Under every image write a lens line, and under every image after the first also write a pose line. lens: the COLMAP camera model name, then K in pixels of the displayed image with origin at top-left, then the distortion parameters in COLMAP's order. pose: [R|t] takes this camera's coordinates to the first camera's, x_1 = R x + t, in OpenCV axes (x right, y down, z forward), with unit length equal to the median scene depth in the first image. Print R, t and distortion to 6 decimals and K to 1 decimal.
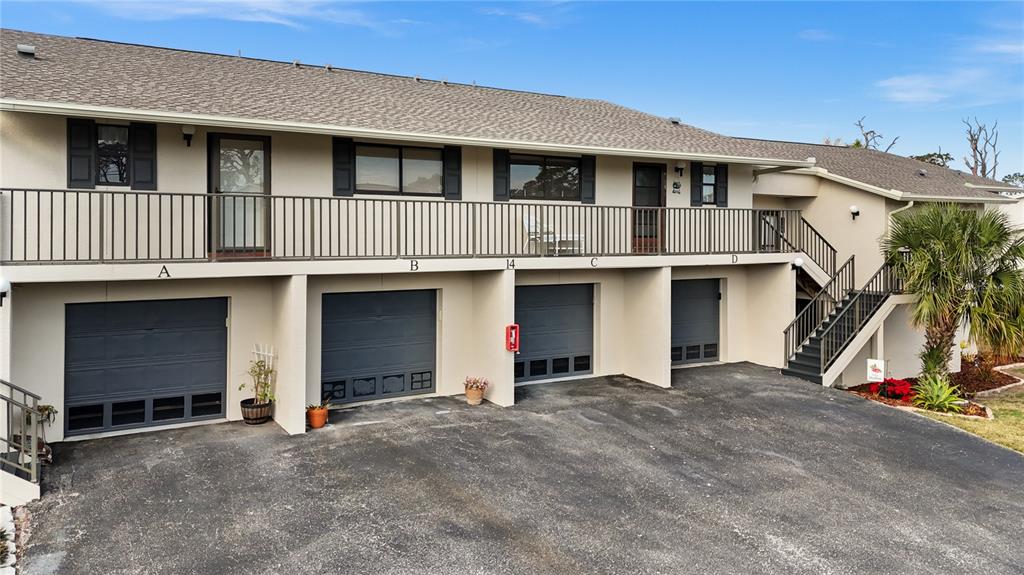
lens RADIAL K [[767.8, 0, 509.2], [0, 767.8, 240.4], [0, 0, 1]] dist [0.089059, -0.086587]
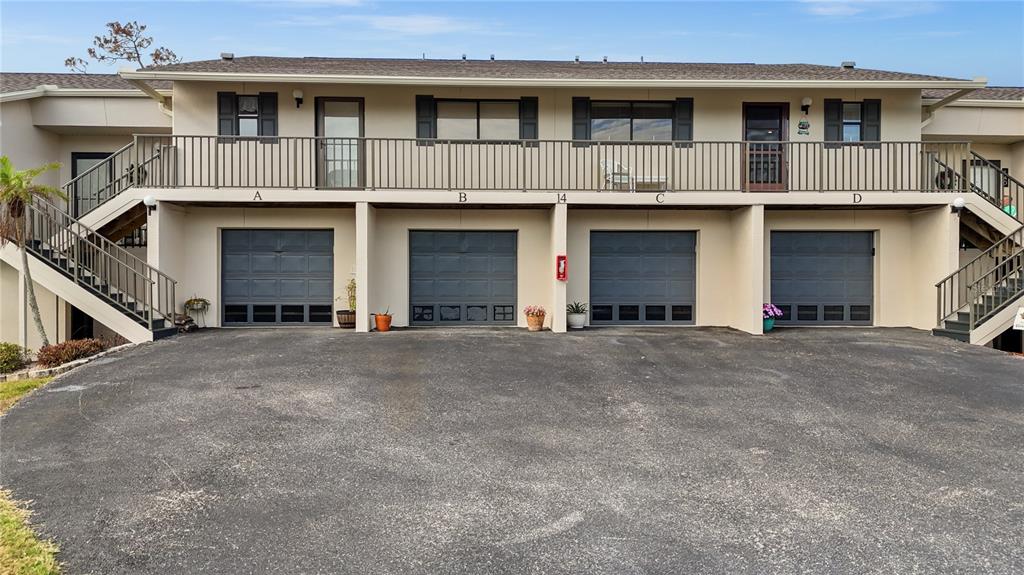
lens RADIAL K [[759.3, 0, 512.0], [0, 759.3, 287.5], [0, 0, 1]] dist [0.082083, -0.083701]
pose [[0.880680, 0.000921, -0.473711, 0.360921], [-0.002750, 0.999991, -0.003169, 0.129783], [0.473704, 0.004094, 0.880675, 0.039259]]
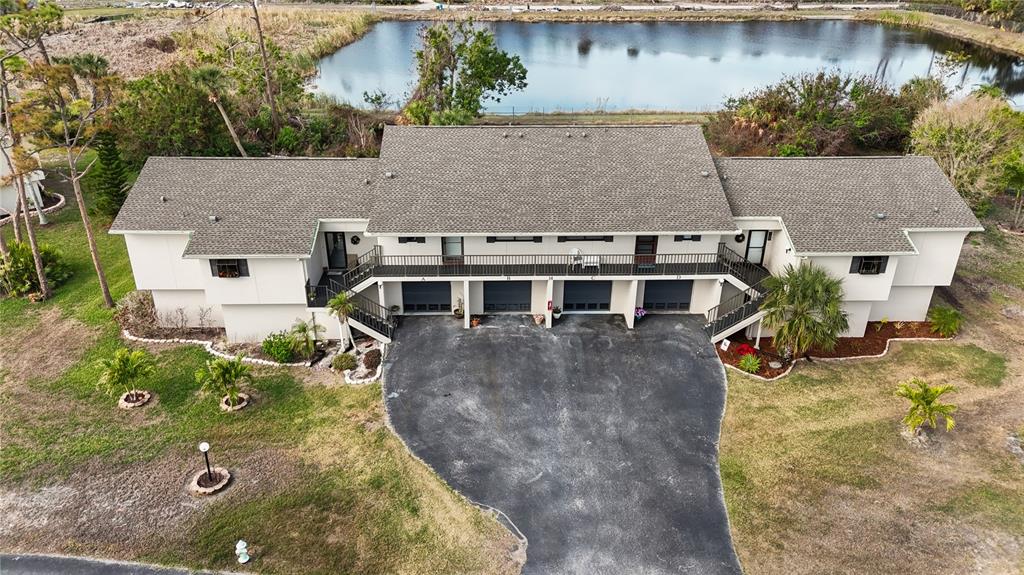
lens RADIAL K [[759.3, 0, 512.0], [0, 759.3, 287.5], [0, 0, 1]] dist [0.082083, -0.083701]
pose [[0.870248, 0.225465, -0.437989, 0.798656], [-0.008612, 0.895939, 0.444094, -0.847217], [0.492539, -0.382700, 0.781630, -0.810163]]
